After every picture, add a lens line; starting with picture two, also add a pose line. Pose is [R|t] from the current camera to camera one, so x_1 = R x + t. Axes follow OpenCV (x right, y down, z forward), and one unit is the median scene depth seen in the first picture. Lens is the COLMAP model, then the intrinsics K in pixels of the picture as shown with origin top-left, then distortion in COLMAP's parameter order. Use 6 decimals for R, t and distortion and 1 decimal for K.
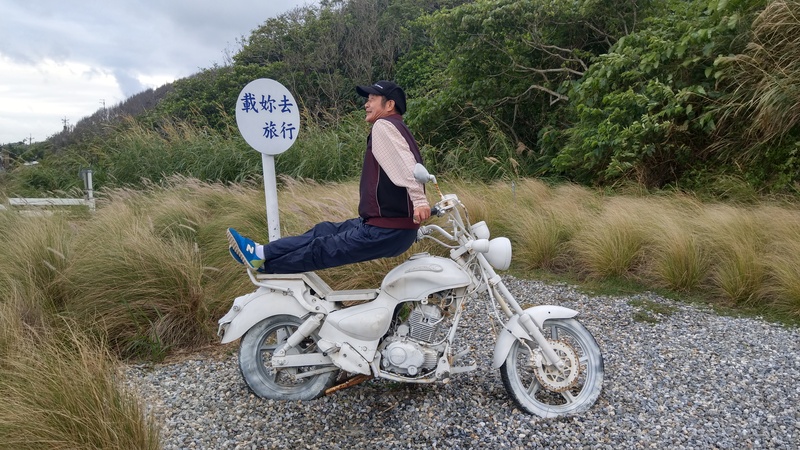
lens RADIAL K [[693.5, 0, 401.2], [0, 693.5, 210.4], [0, 0, 1]] dist [0.014326, 0.001397]
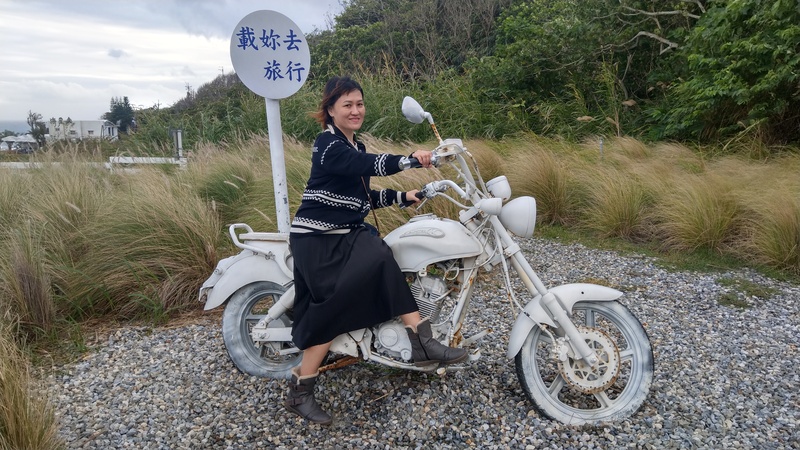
lens RADIAL K [[669.6, 0, 385.2], [0, 669.6, 229.1], [0, 0, 1]] dist [0.008313, -0.009886]
pose [[0.980788, 0.025036, -0.193463, 0.137448], [-0.009572, 0.996712, 0.080454, 0.016438], [0.194841, -0.077056, 0.977803, 0.219660]]
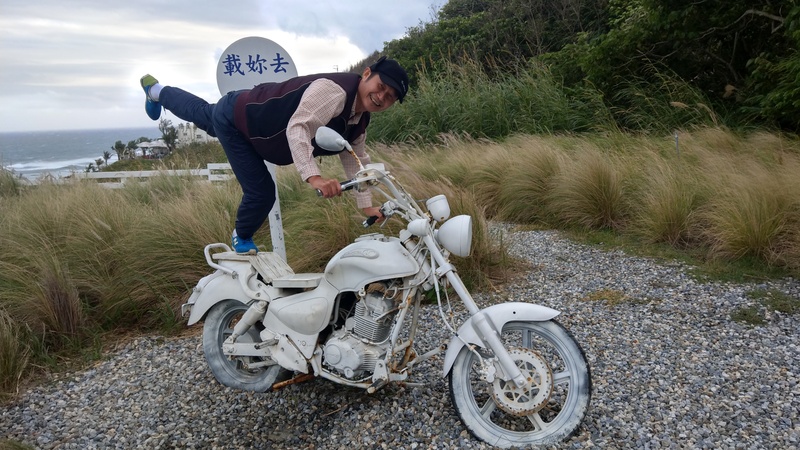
lens RADIAL K [[696.9, 0, 400.0], [0, 696.9, 225.0], [0, 0, 1]] dist [0.003676, -0.005597]
pose [[0.930737, 0.010230, -0.365547, 0.372273], [0.021350, 0.996383, 0.082244, -0.017486], [0.365067, -0.084352, 0.927152, 0.238045]]
